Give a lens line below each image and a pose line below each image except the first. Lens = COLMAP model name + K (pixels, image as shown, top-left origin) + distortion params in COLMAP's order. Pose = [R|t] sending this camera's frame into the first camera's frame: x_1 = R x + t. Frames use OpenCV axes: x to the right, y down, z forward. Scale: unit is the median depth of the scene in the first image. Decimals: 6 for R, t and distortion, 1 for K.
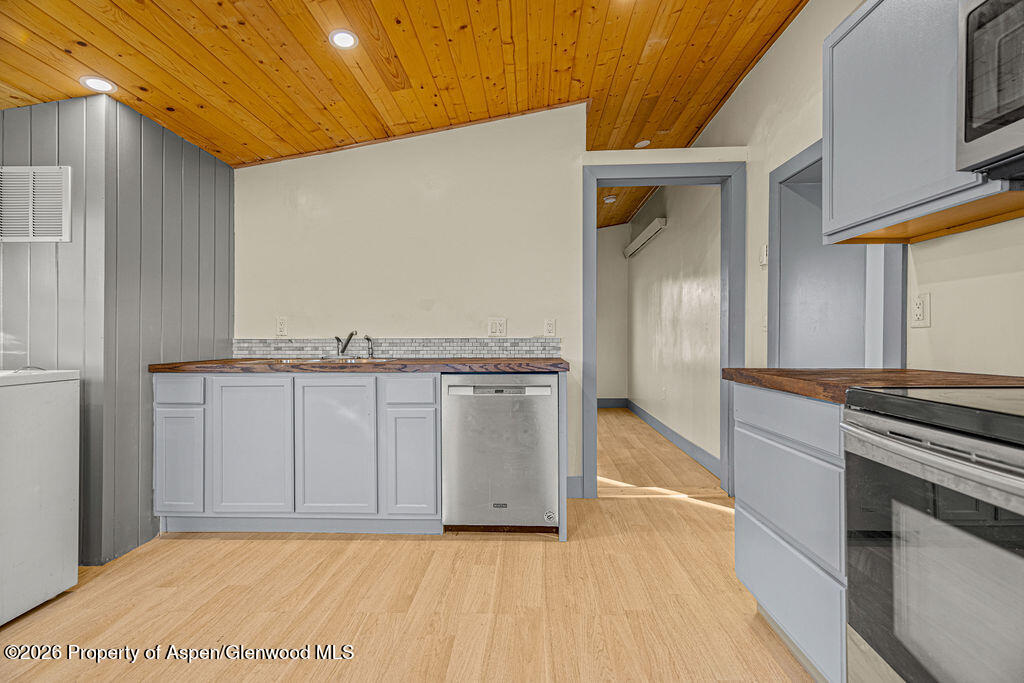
lens RADIAL K [[439.6, 0, 515.2], [0, 439.6, 335.9], [0, 0, 1]] dist [0.003865, 0.000046]
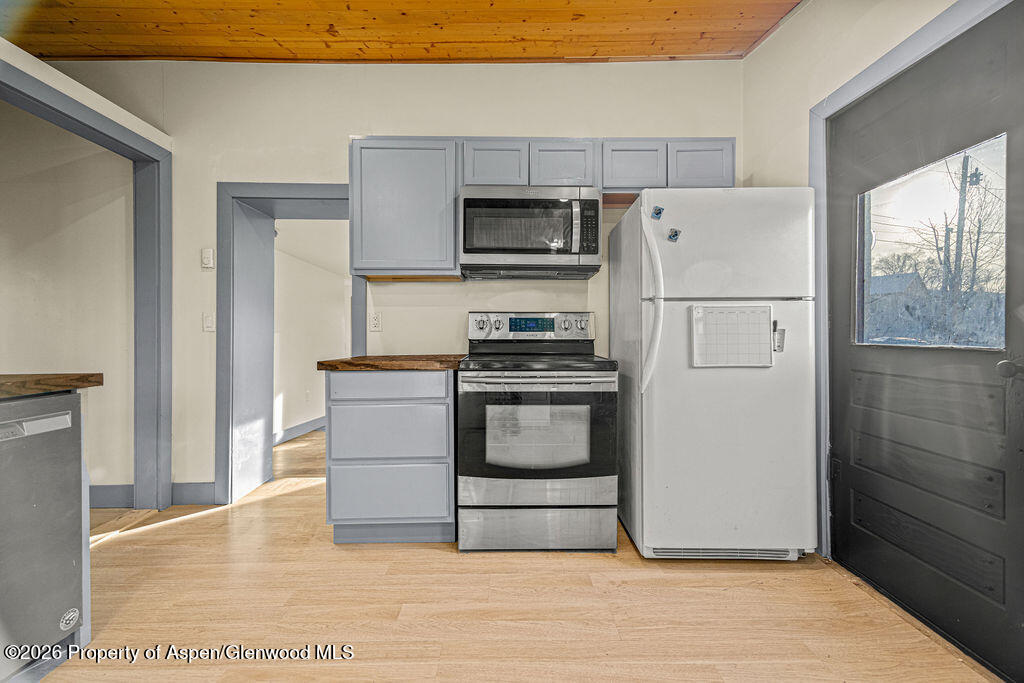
lens RADIAL K [[439.6, 0, 515.8], [0, 439.6, 341.4], [0, 0, 1]] dist [0.003865, 0.000046]
pose [[-0.044474, -0.010328, 0.998957, -0.576846], [0.002067, 0.999943, 0.010430, 0.003447], [-0.999008, 0.002529, -0.044450, 0.369172]]
